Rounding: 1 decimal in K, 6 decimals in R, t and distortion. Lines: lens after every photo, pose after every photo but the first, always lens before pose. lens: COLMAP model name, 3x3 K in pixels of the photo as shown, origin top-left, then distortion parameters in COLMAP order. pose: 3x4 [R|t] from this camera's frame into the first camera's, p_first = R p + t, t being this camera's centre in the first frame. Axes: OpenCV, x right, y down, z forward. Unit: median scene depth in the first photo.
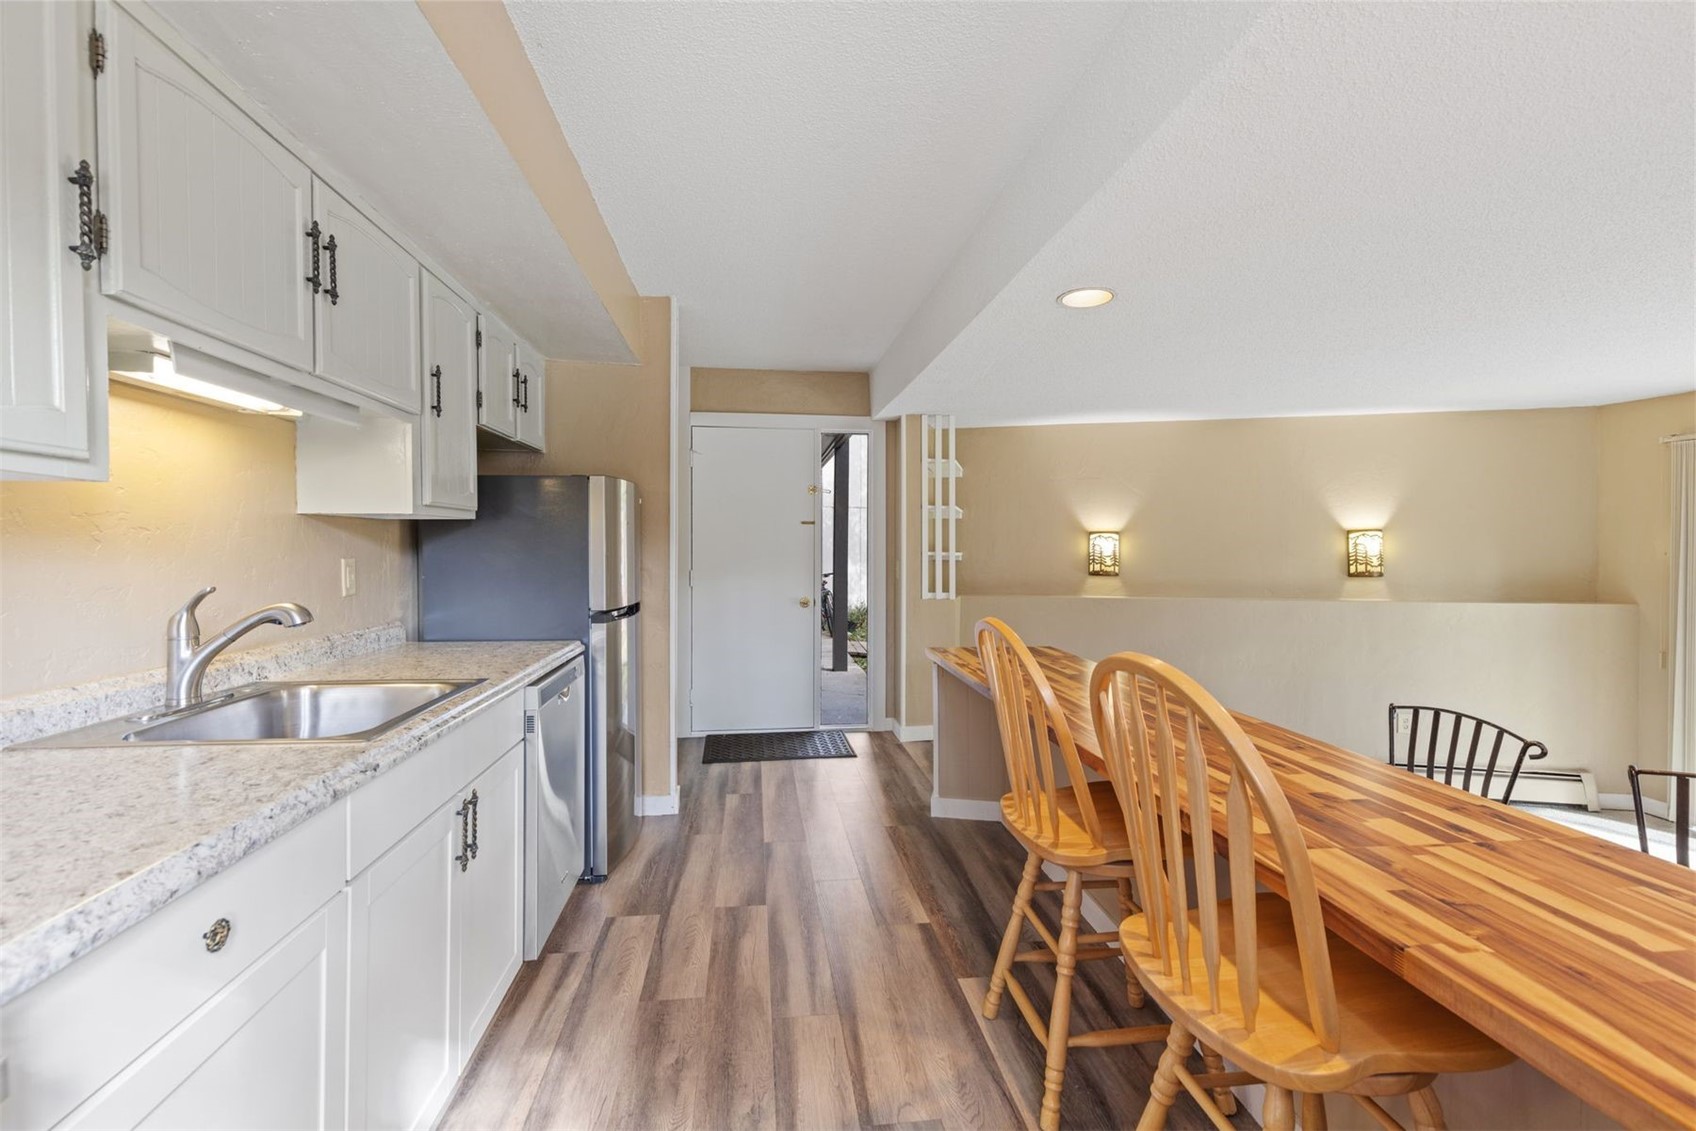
lens RADIAL K [[756.3, 0, 850.0], [0, 756.3, 554.8], [0, 0, 1]] dist [0.005912, -0.000218]
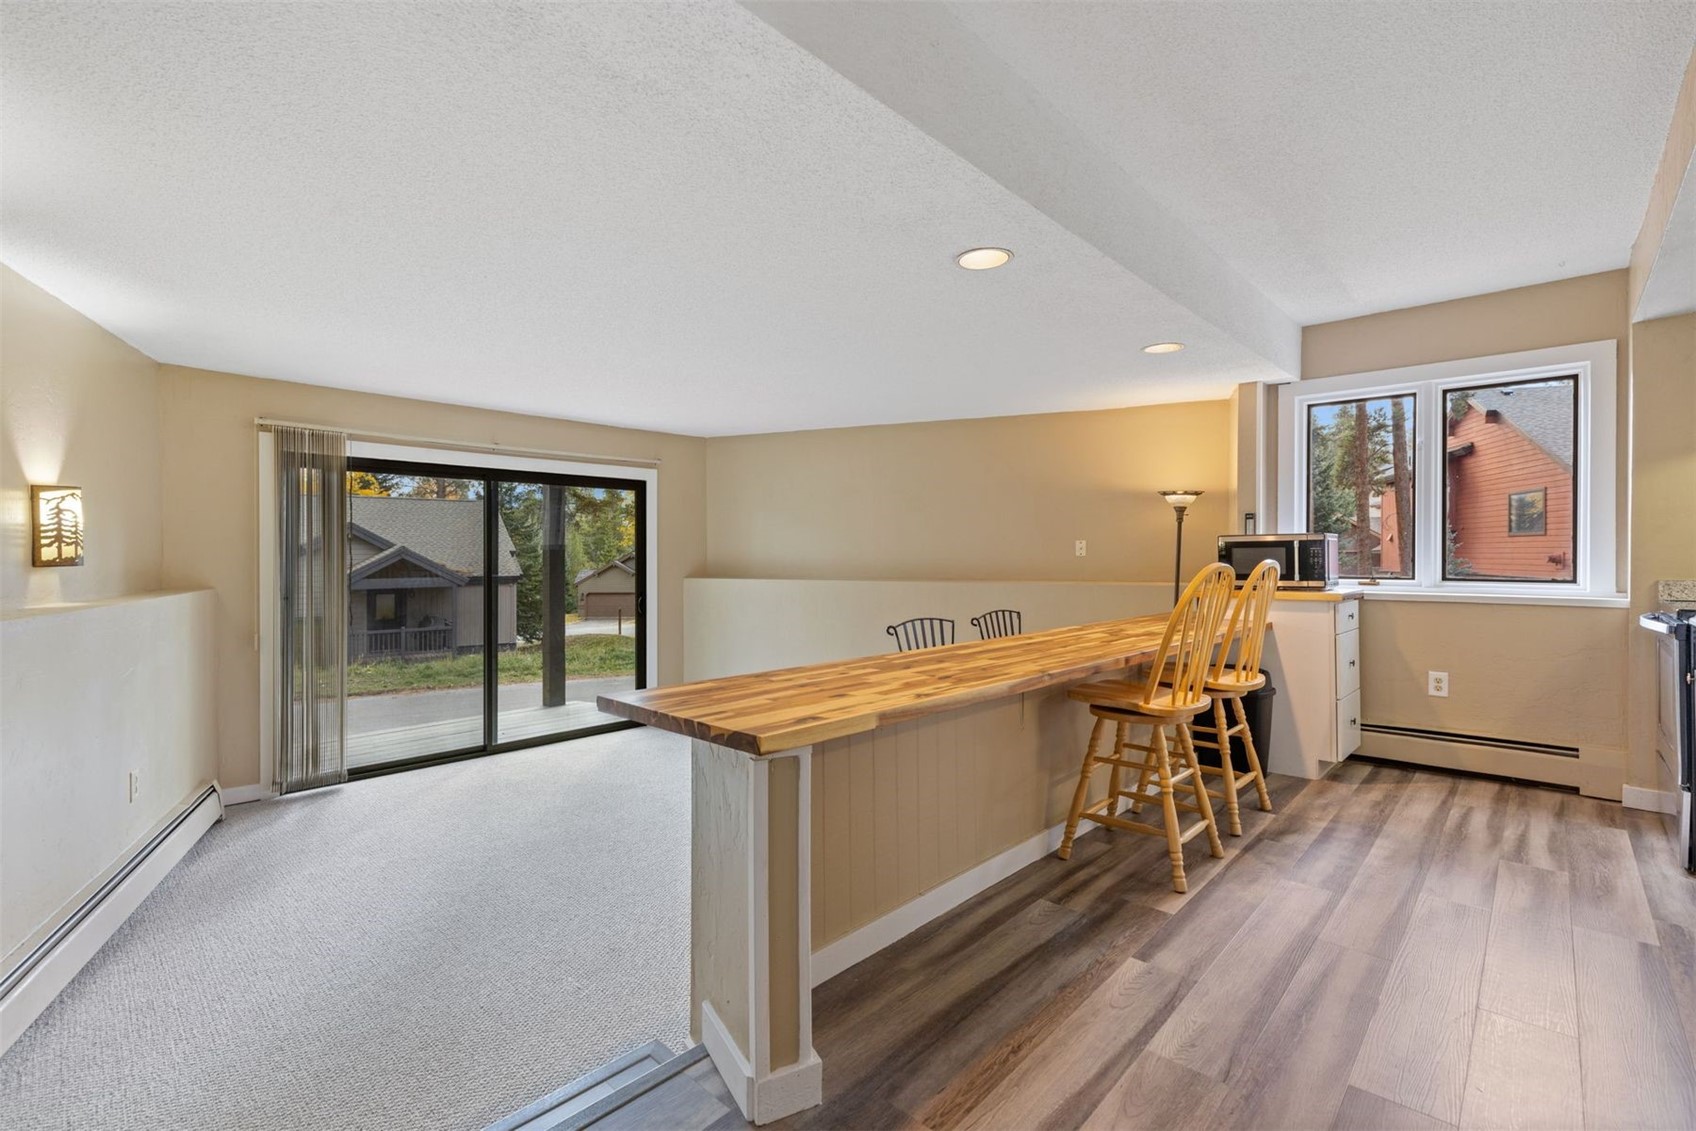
lens RADIAL K [[756.3, 0, 850.0], [0, 756.3, 554.8], [0, 0, 1]] dist [0.005912, -0.000218]
pose [[-0.642924, -0.001719, 0.765928, -0.297691], [0.006553, 0.999949, 0.007746, 0.034155], [-0.765902, 0.009999, -0.642880, 1.587369]]
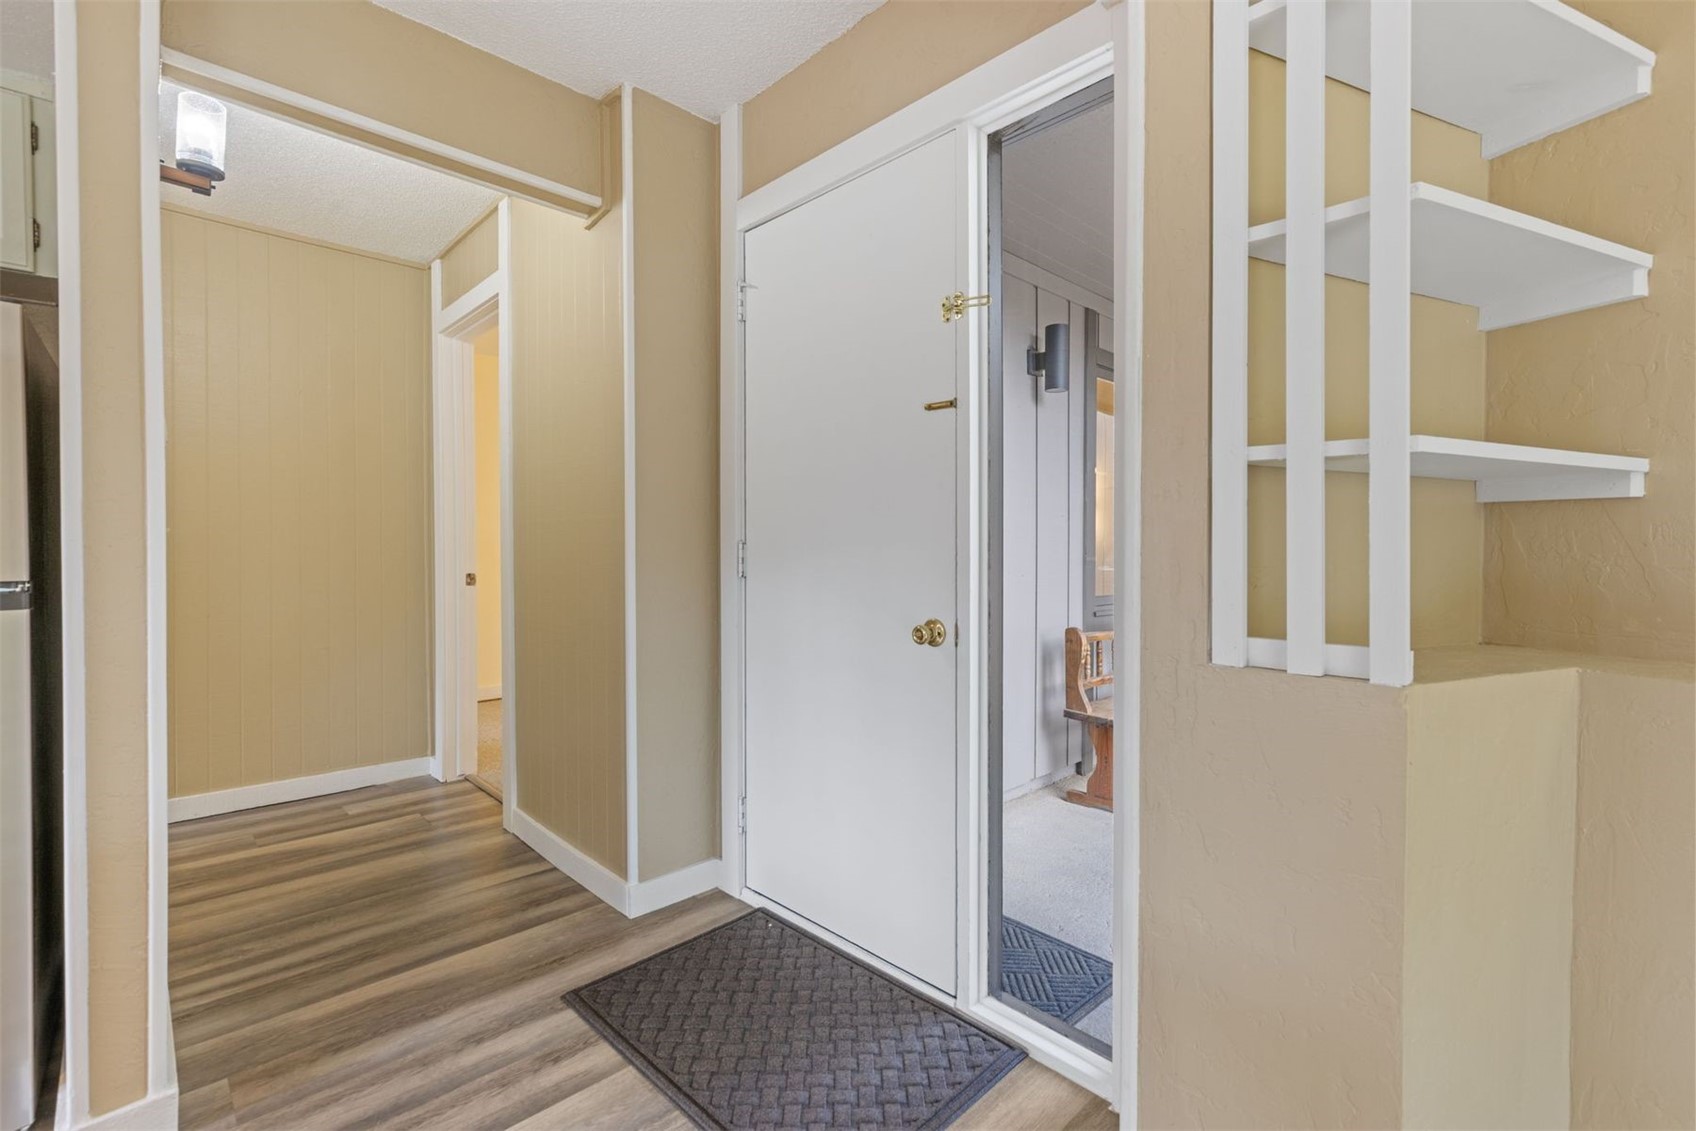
lens RADIAL K [[756.3, 0, 850.0], [0, 756.3, 554.8], [0, 0, 1]] dist [0.005912, -0.000218]
pose [[0.600323, 0.004297, -0.799746, 0.362210], [-0.008716, 0.999961, -0.001169, 0.049216], [0.799711, 0.007672, 0.600337, 1.369843]]
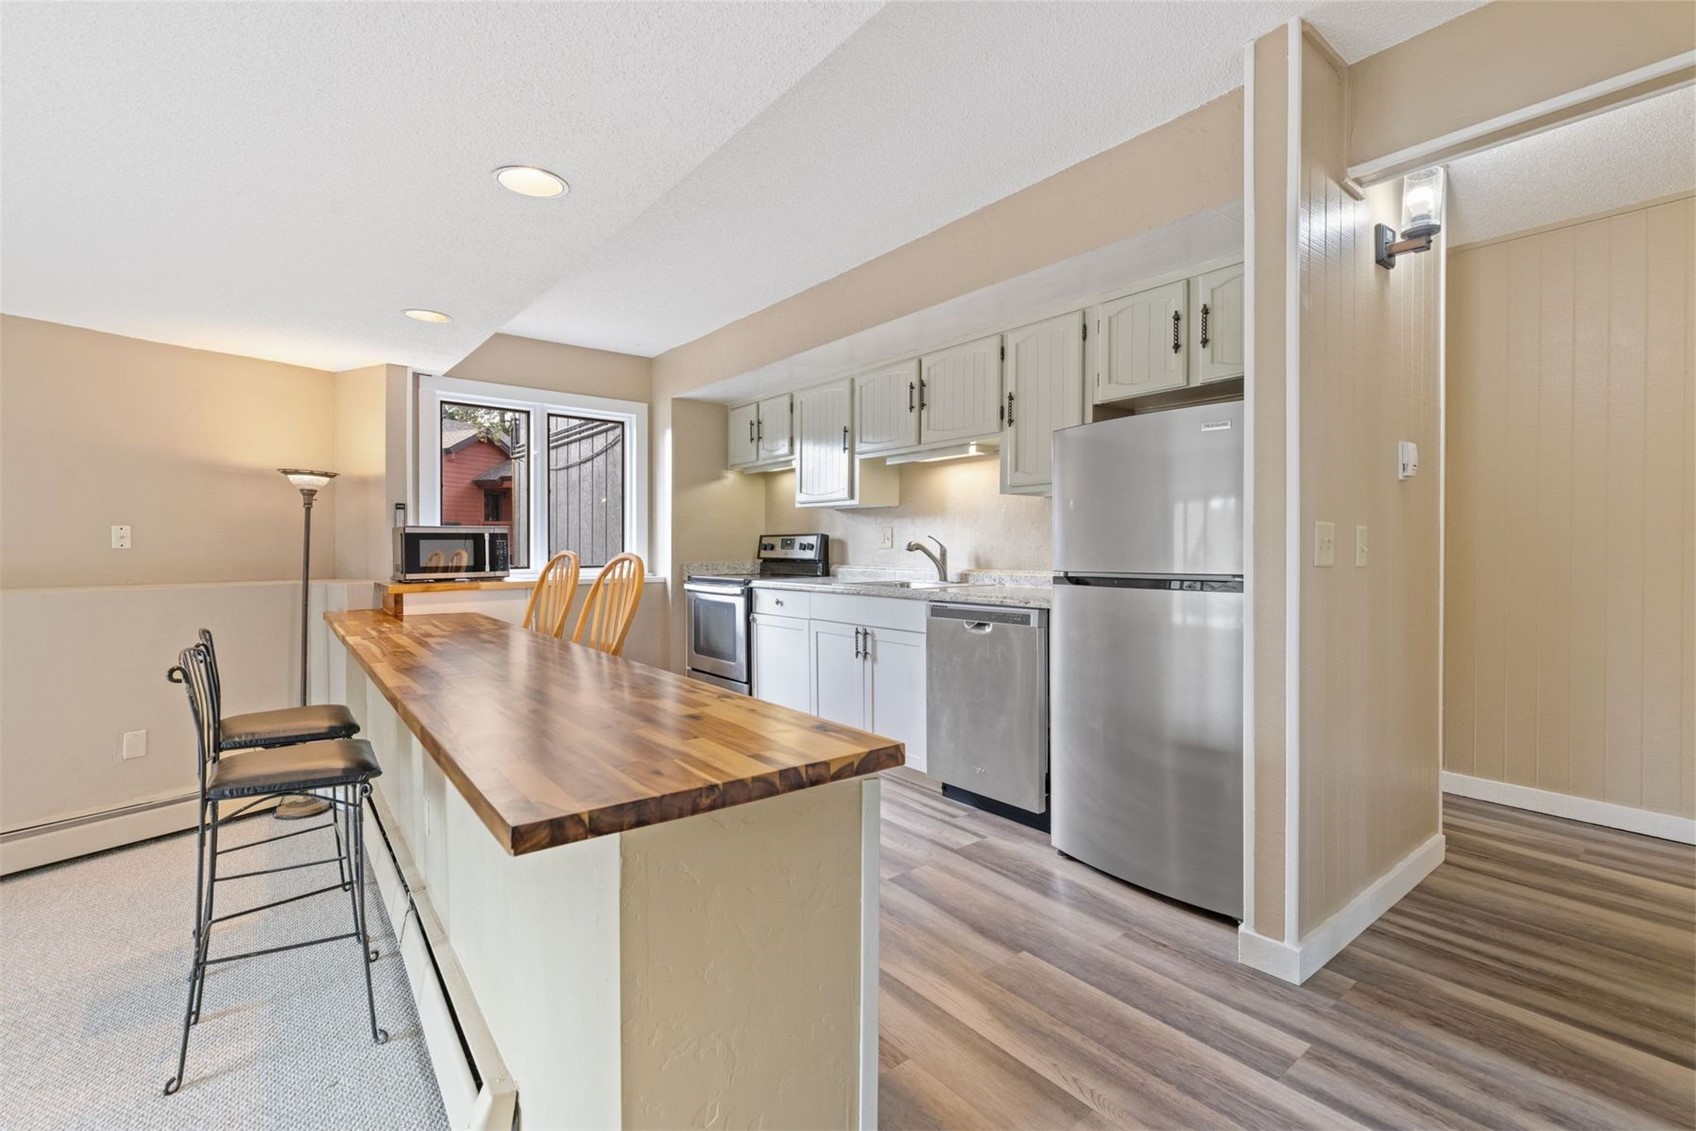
lens RADIAL K [[756.3, 0, 850.0], [0, 756.3, 554.8], [0, 0, 1]] dist [0.005912, -0.000218]
pose [[-0.856077, 0.002462, -0.516842, 0.394555], [-0.005839, 0.999879, 0.014434, 0.040437], [0.516815, 0.015375, -0.855959, 1.678660]]
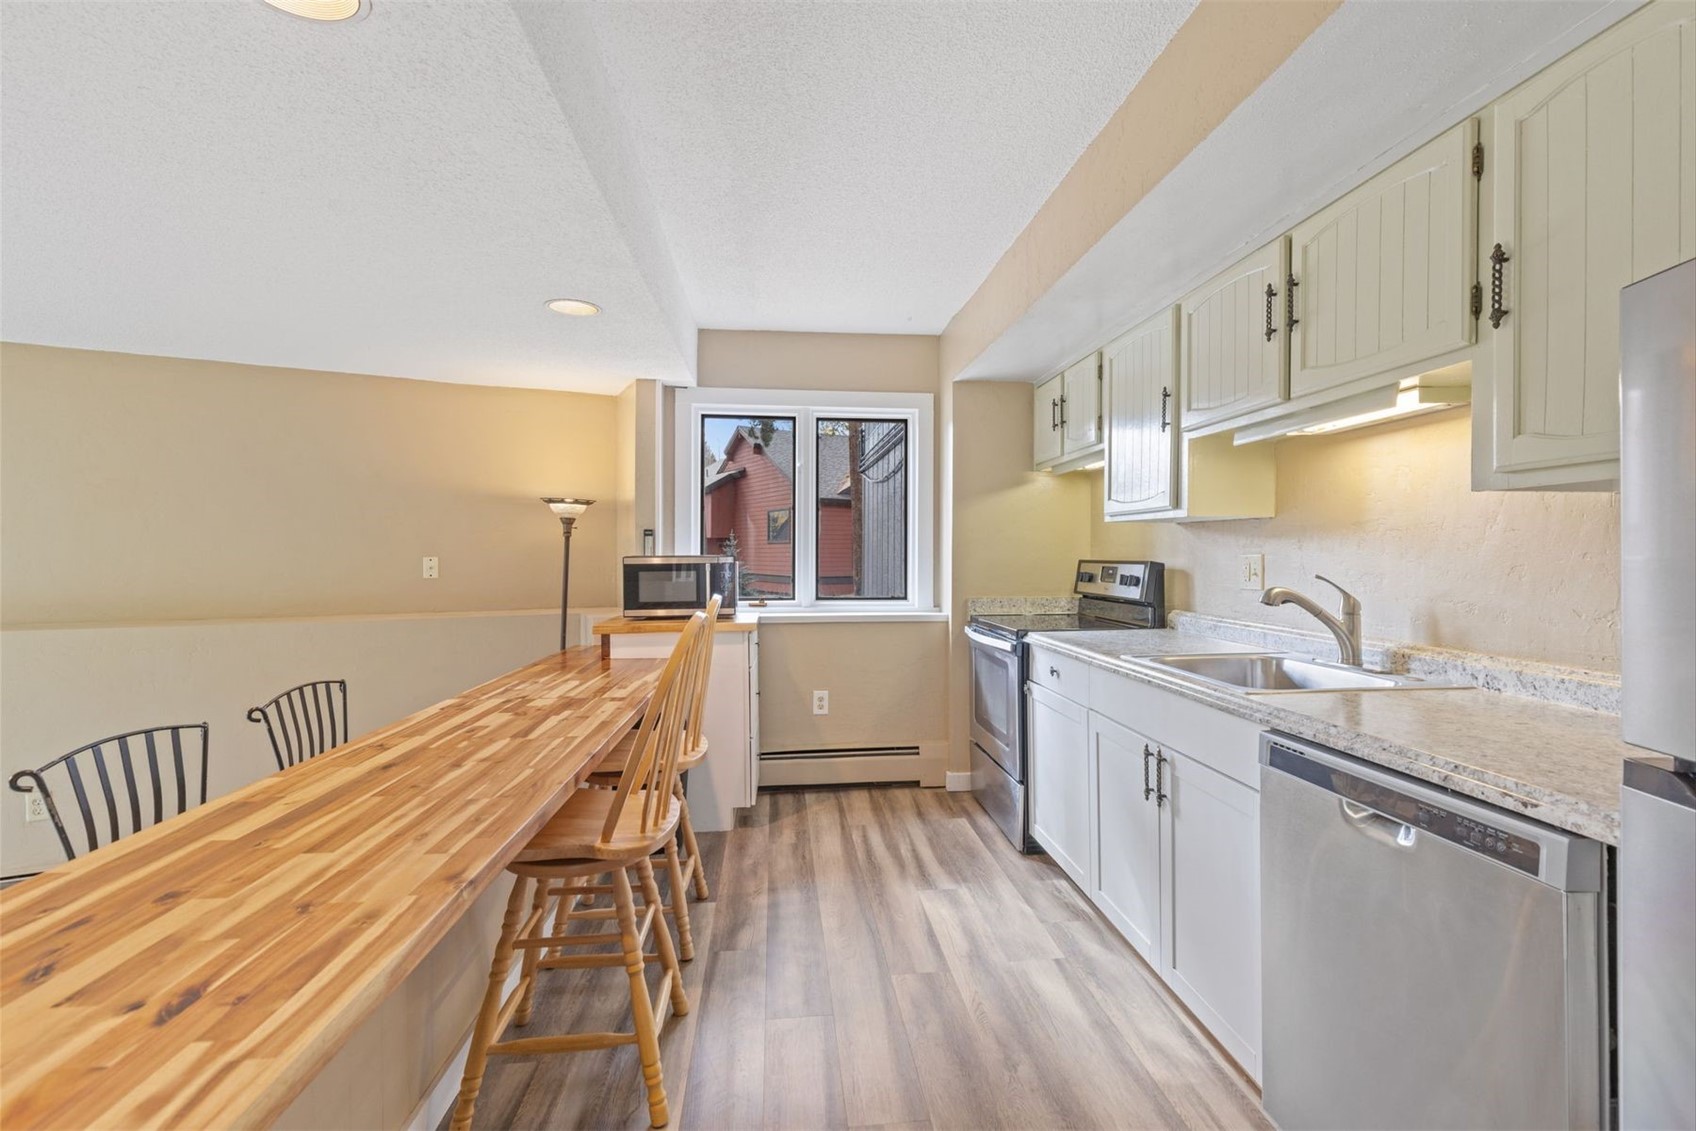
lens RADIAL K [[756.3, 0, 850.0], [0, 756.3, 554.8], [0, 0, 1]] dist [0.005912, -0.000218]
pose [[-0.999578, -0.001302, 0.029036, -0.028236], [-0.001028, 0.999955, 0.009421, -0.001969], [-0.029047, 0.009387, -0.999534, 1.295780]]
